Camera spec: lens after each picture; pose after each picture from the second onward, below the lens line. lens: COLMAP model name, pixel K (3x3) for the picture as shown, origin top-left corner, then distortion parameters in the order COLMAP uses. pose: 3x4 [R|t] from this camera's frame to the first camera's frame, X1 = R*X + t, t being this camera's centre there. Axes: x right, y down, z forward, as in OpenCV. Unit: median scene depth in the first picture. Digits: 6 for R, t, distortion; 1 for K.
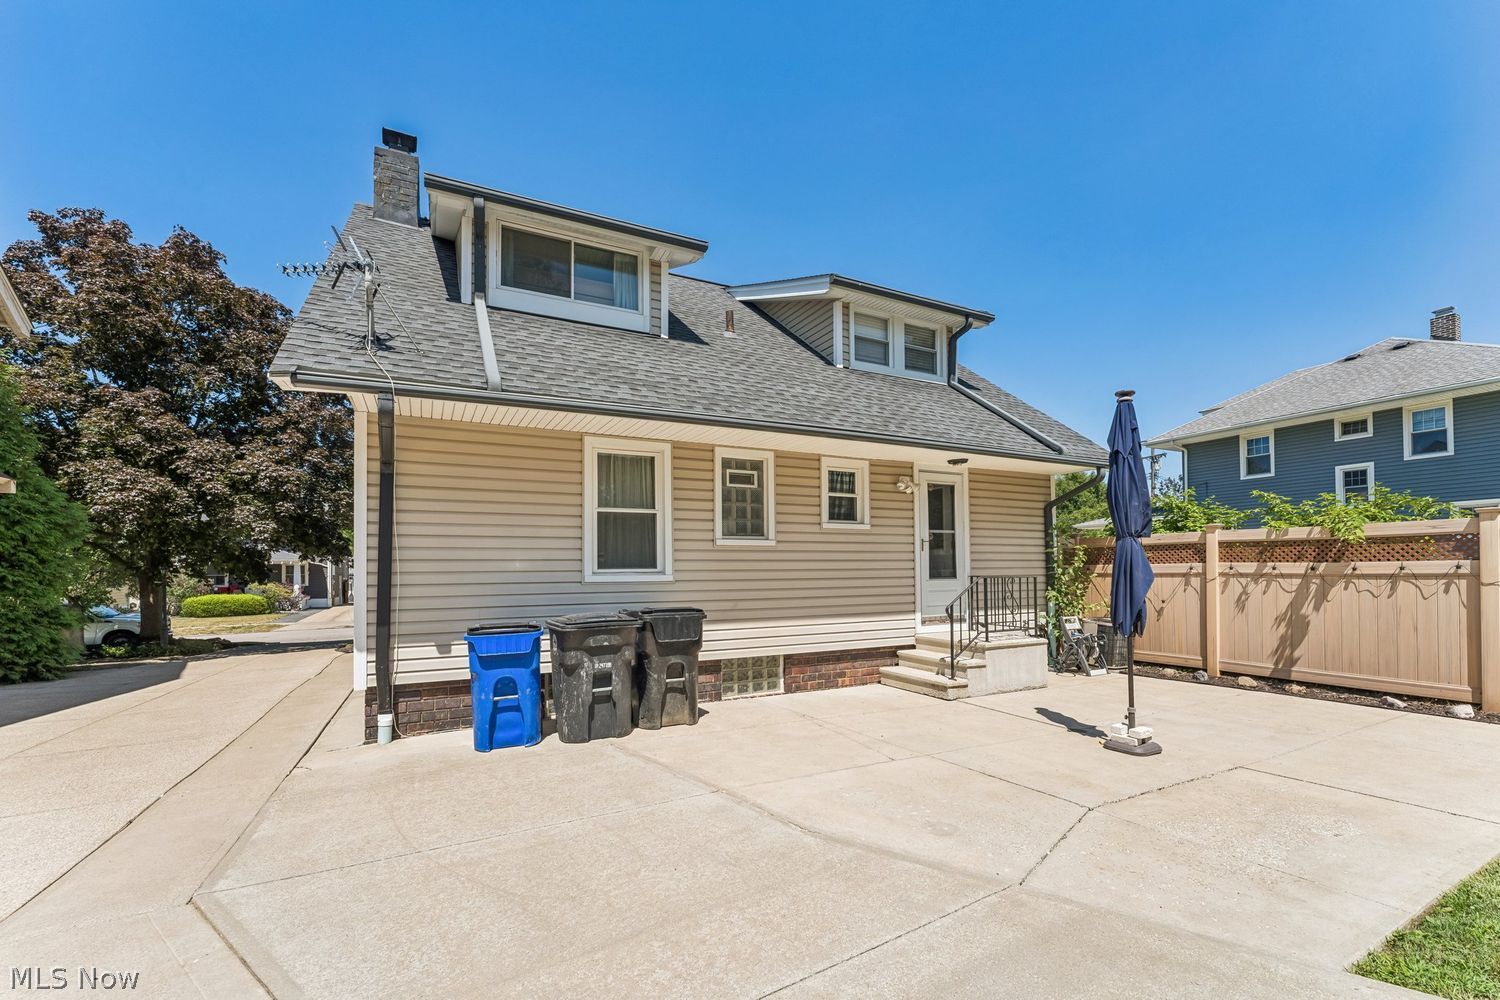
lens RADIAL K [[618.4, 0, 751.3], [0, 618.4, 558.8], [0, 0, 1]] dist [-0.002657, -0.000345]
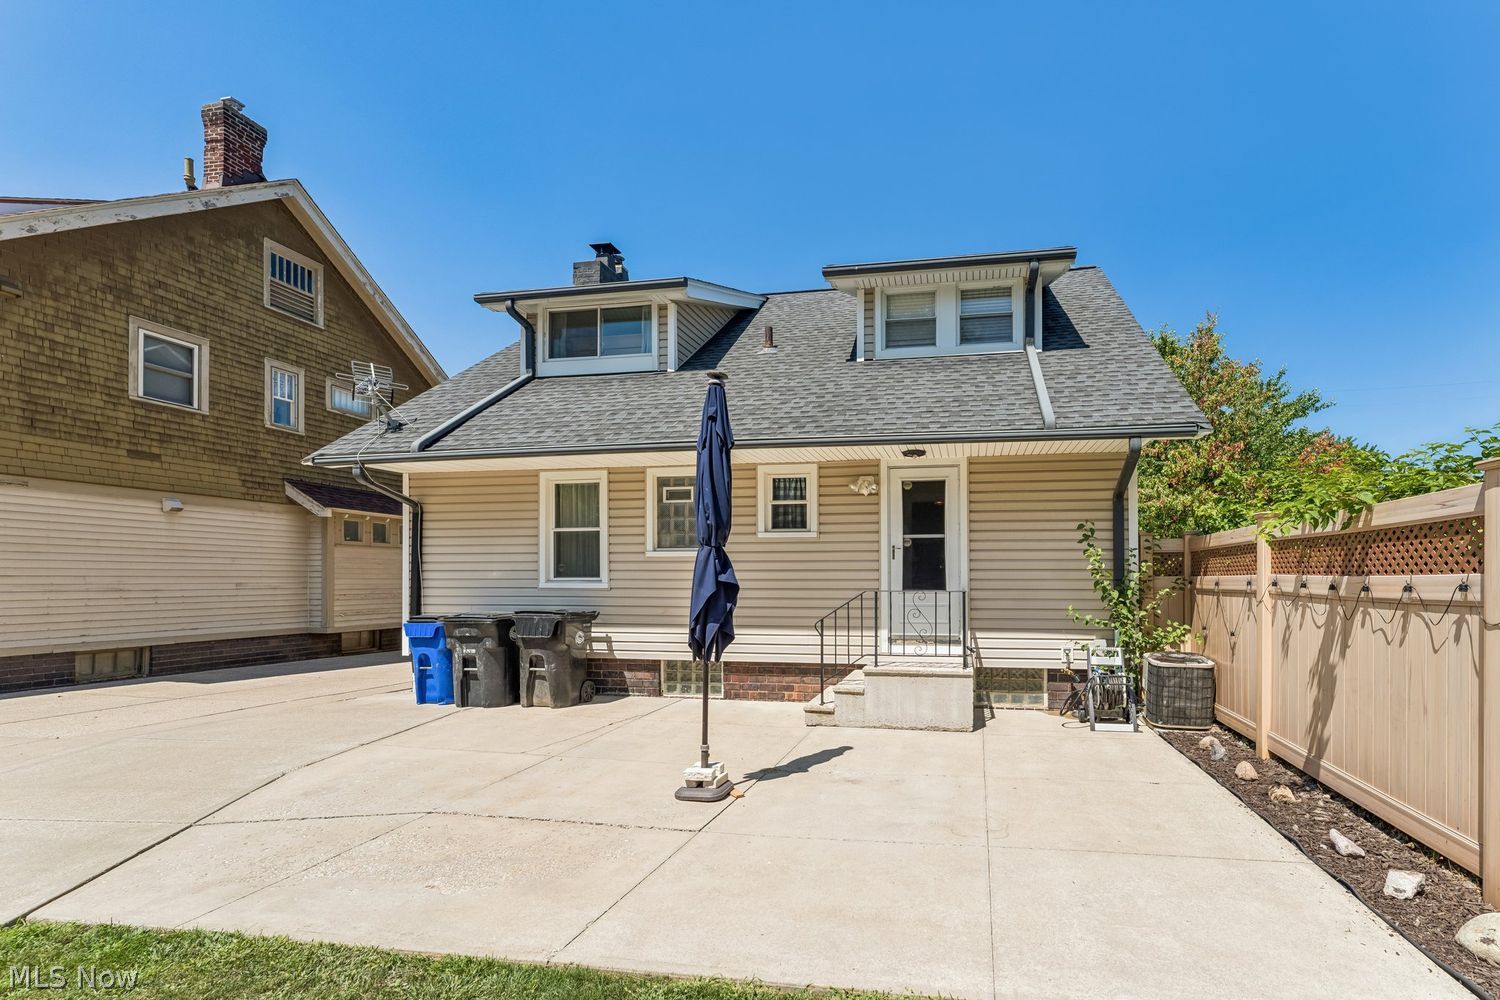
lens RADIAL K [[636.0, 0, 862.8], [0, 636.0, 577.5], [0, 0, 1]] dist [-0.000429, -0.000289]
pose [[0.812416, 0.007372, -0.583032, 0.869719], [0.003997, 0.999826, 0.018212, -0.003833], [0.583065, -0.017126, 0.812245, 0.276425]]
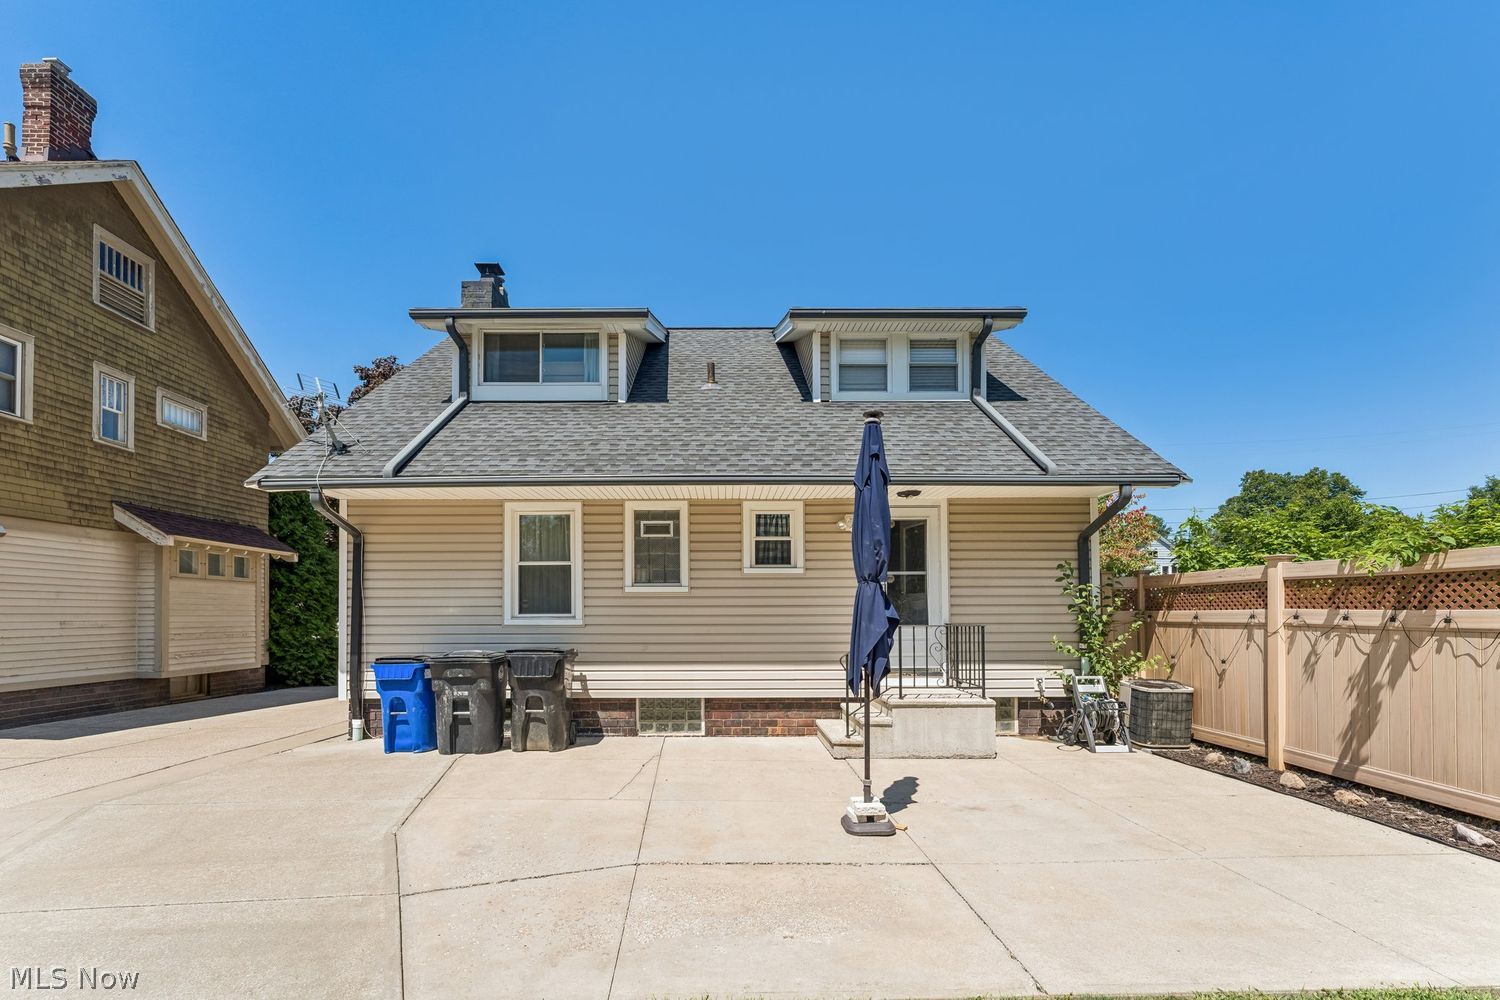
lens RADIAL K [[629.0, 0, 724.9], [0, 629.0, 606.4], [0, 0, 1]] dist [-0.001586, -0.000111]
pose [[0.895926, 0.000359, -0.444204, 0.550818], [0.003907, 0.999955, 0.008689, -0.005719], [0.444187, -0.009520, 0.895884, 0.085287]]
